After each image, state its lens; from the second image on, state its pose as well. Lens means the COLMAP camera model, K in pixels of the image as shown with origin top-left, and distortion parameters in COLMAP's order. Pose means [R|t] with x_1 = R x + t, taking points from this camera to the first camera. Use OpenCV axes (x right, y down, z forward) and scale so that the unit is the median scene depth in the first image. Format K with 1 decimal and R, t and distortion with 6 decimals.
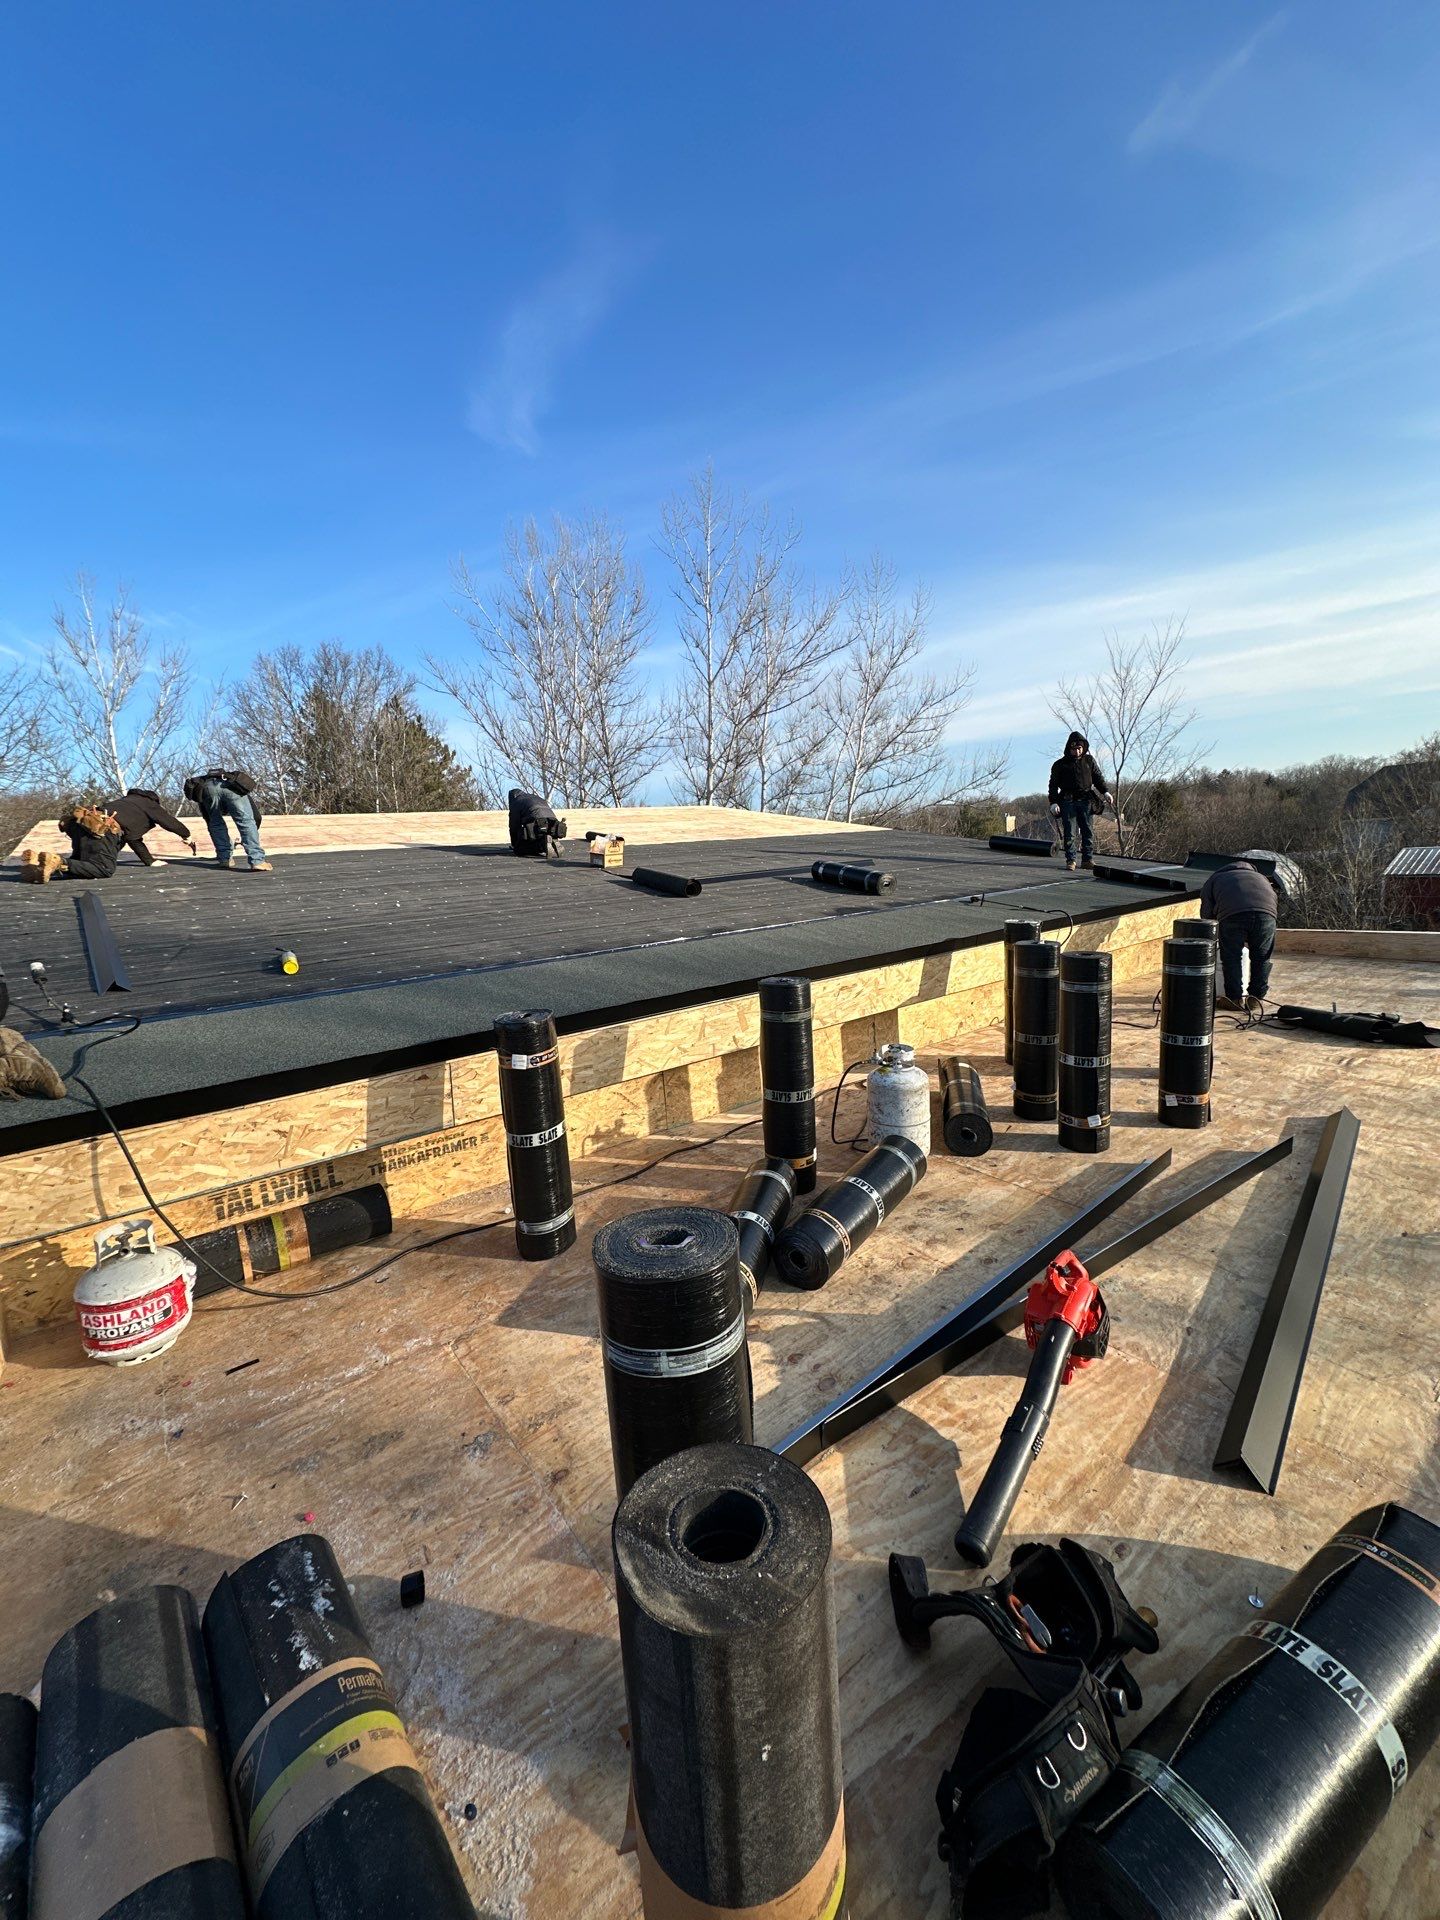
lens RADIAL K [[760.8, 0, 721.7], [0, 760.8, 946.6], [0, 0, 1]] dist [-0.004613, 0.001053]
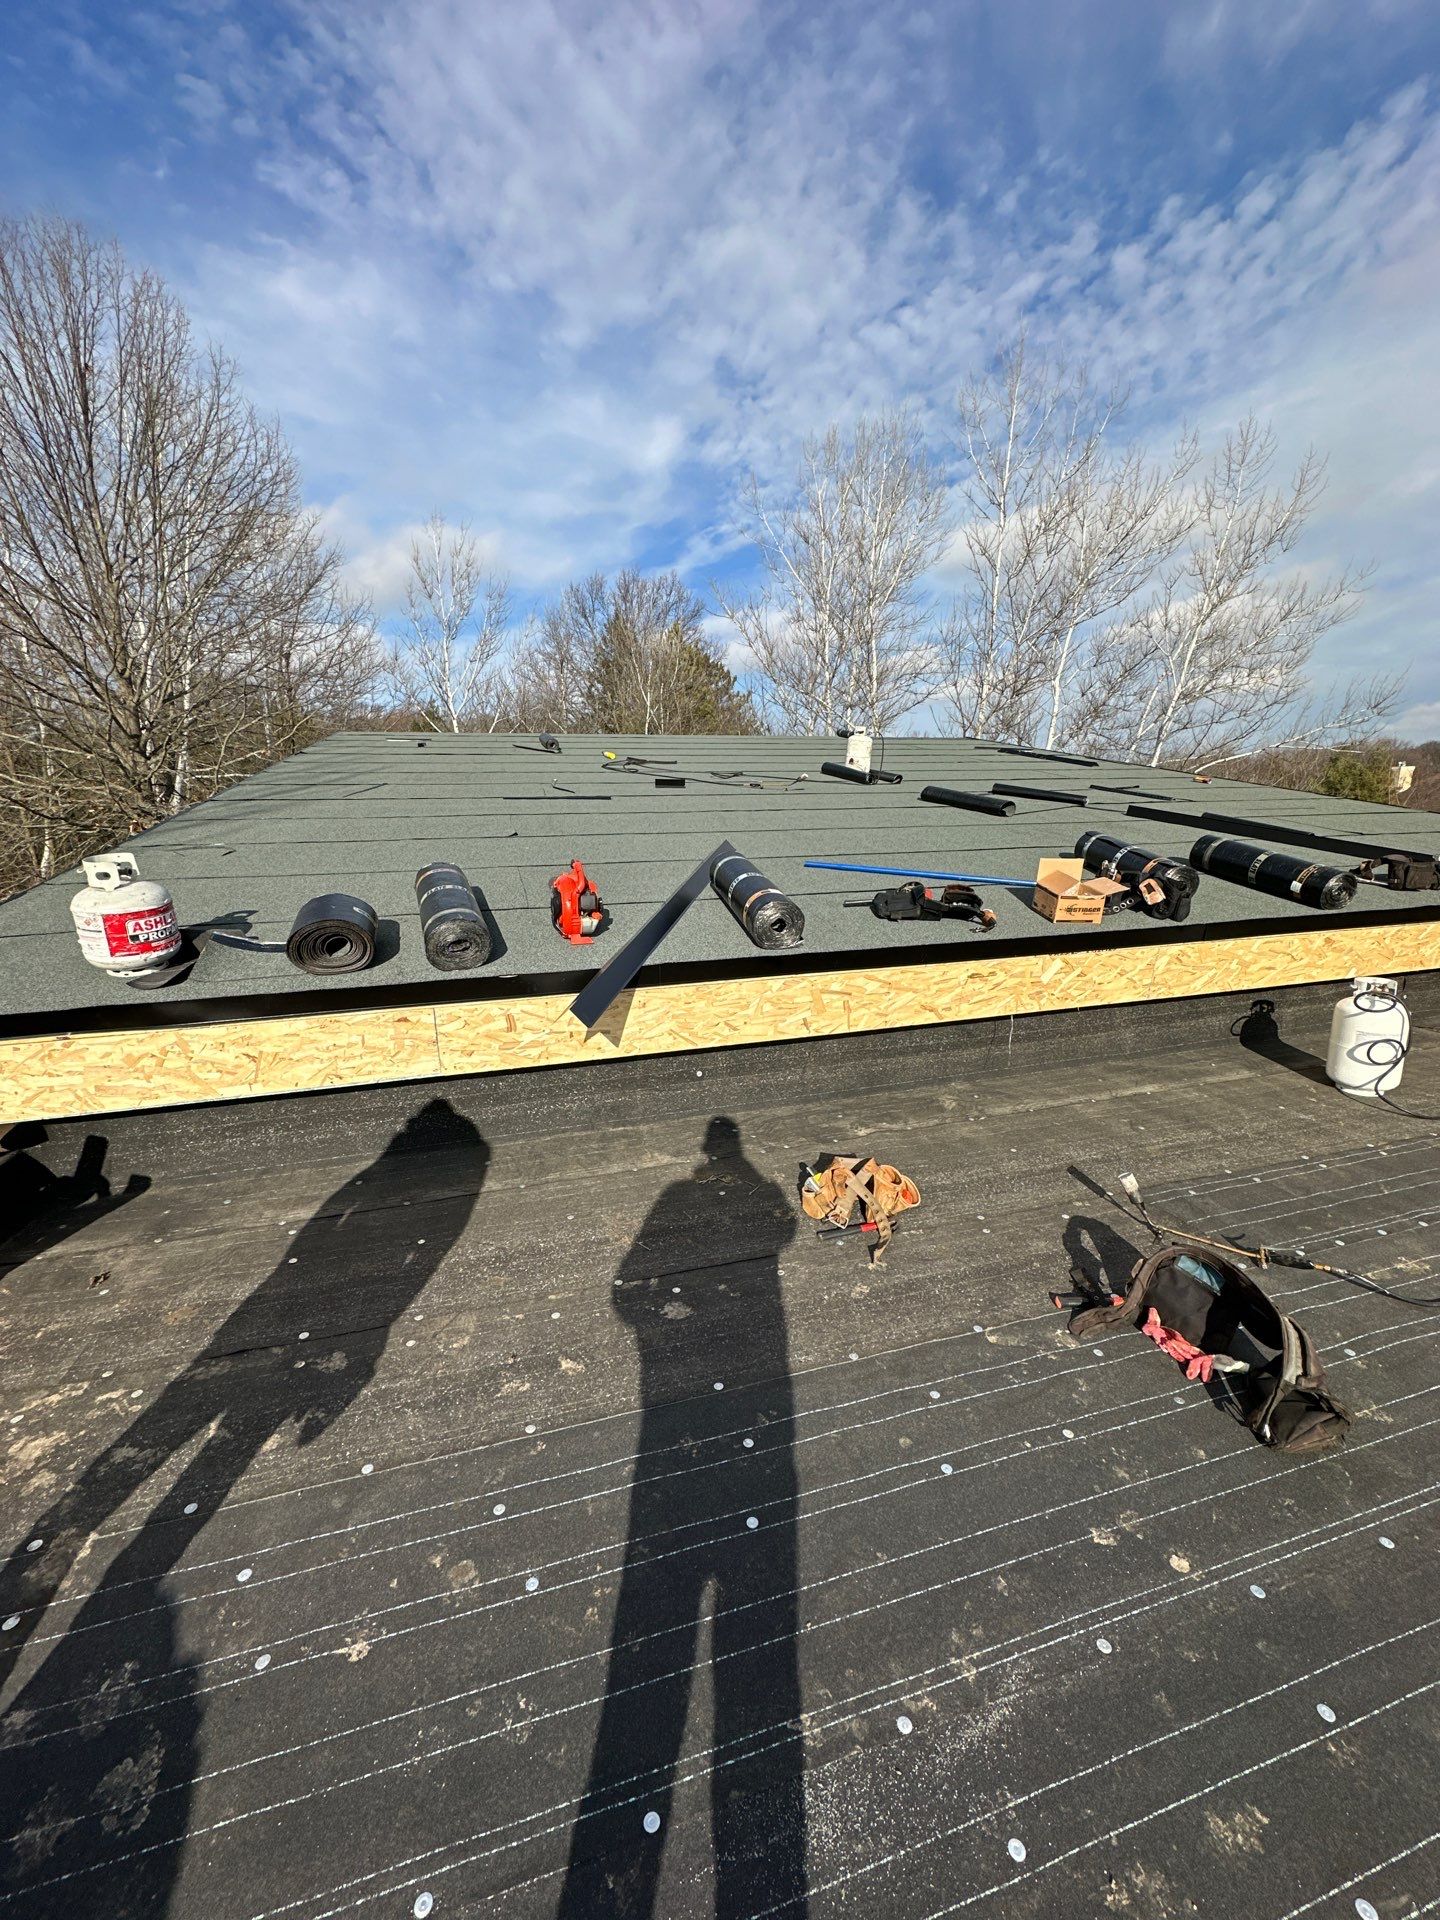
lens RADIAL K [[760.8, 0, 722.1], [0, 760.8, 953.9], [0, 0, 1]] dist [-0.004613, 0.001053]
pose [[0.933057, 0.125004, -0.337310, 0.234080], [-0.092312, 0.989485, 0.111342, -0.038665], [0.347681, -0.072751, 0.934786, 0.251948]]
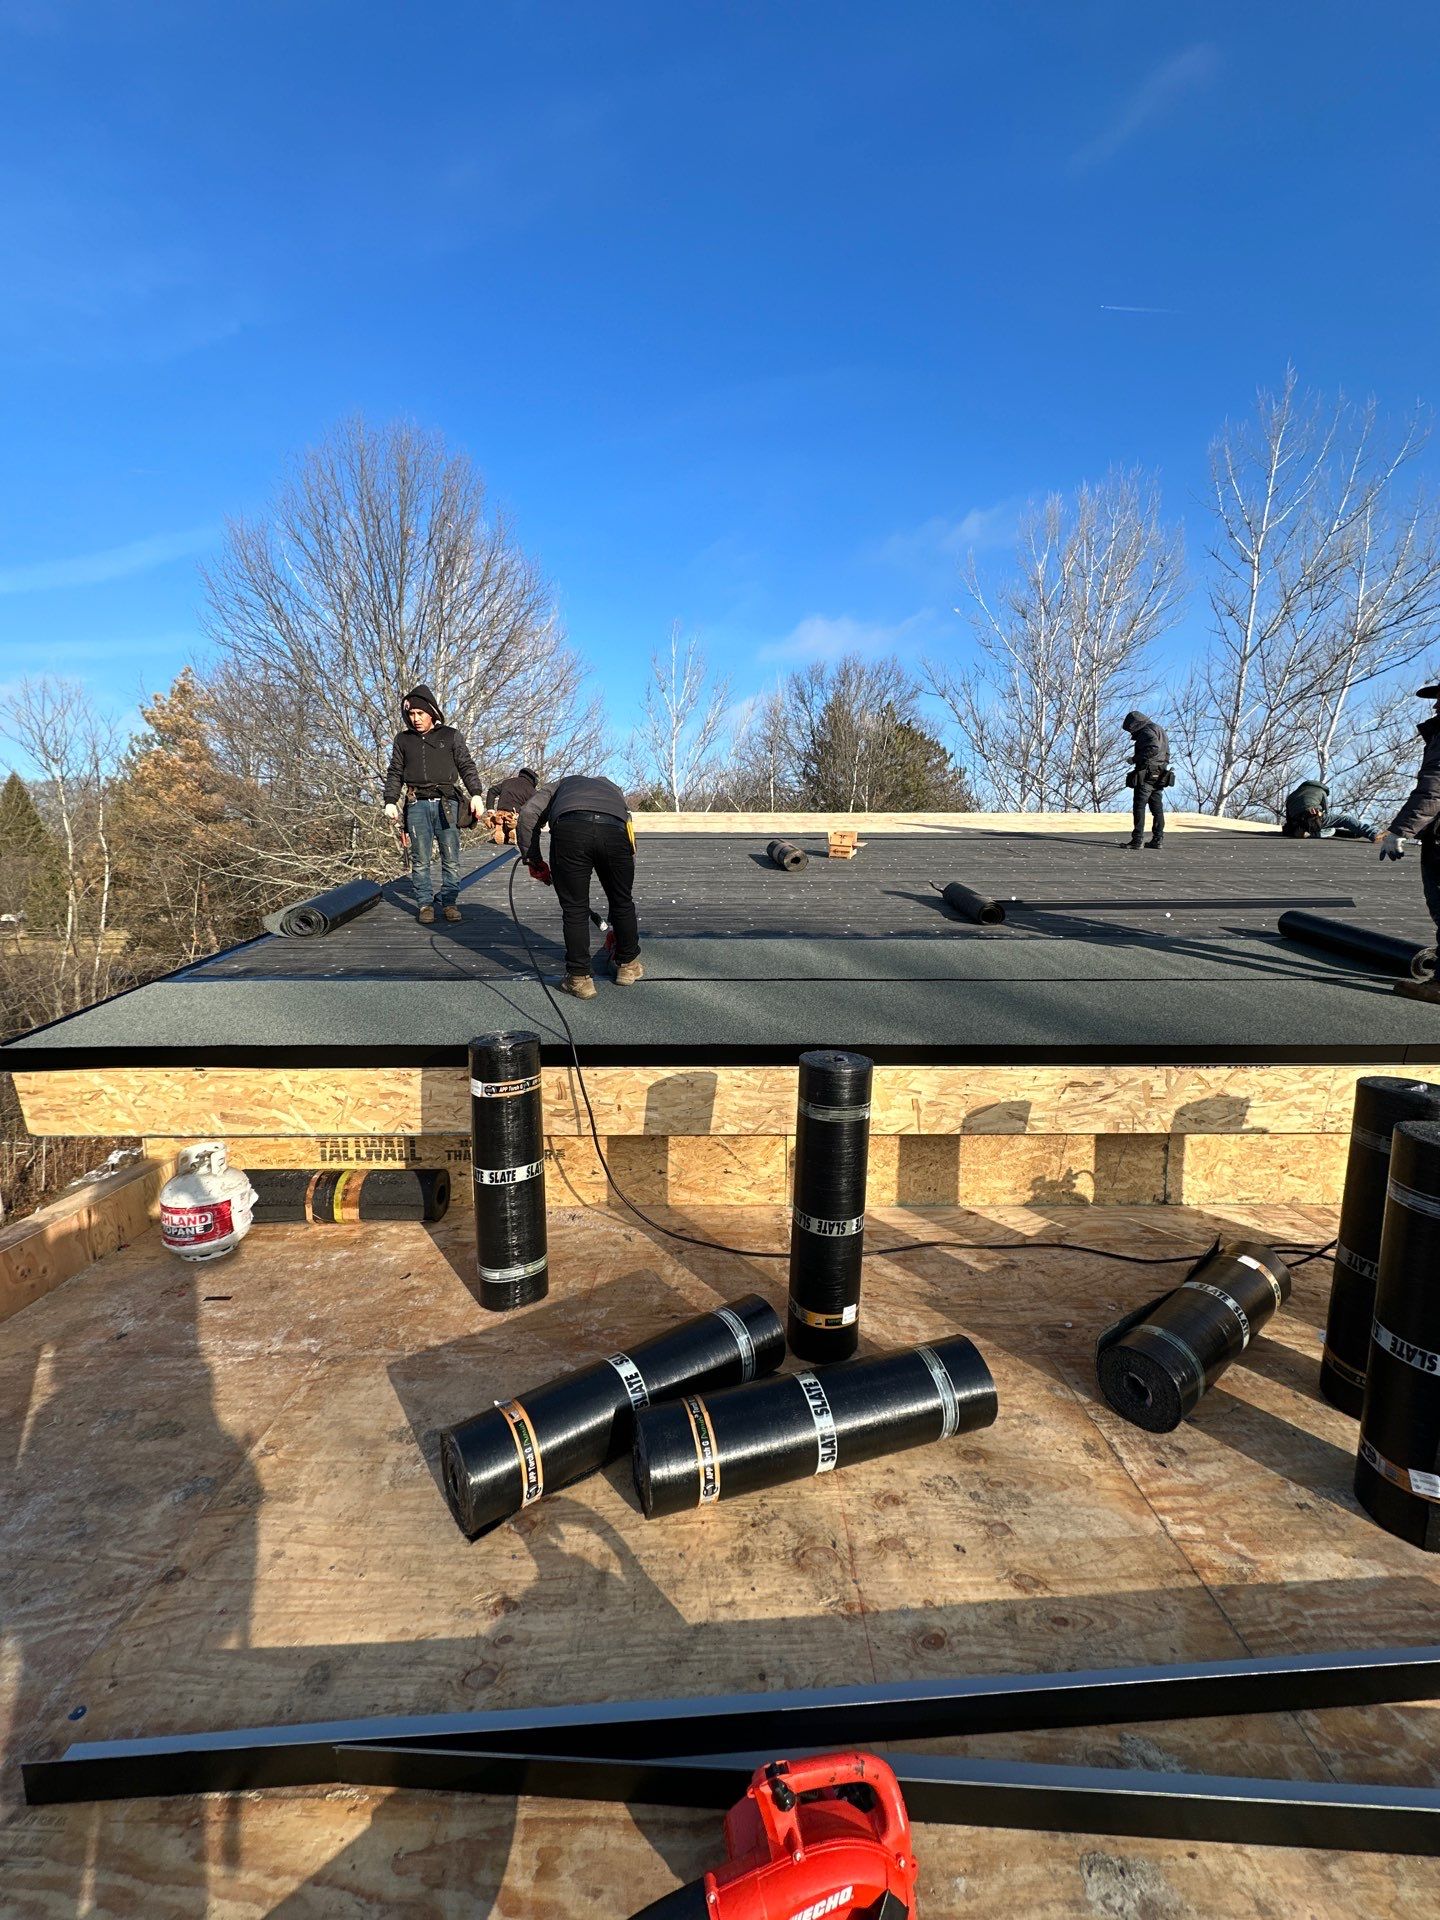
lens RADIAL K [[760.8, 0, 726.4], [0, 760.8, 949.4], [0, 0, 1]] dist [-0.004613, 0.001053]
pose [[0.798641, 0.126785, -0.588301, 0.385229], [-0.126904, 0.991055, 0.041306, -0.068277], [0.588275, 0.041669, 0.807586, 0.351666]]
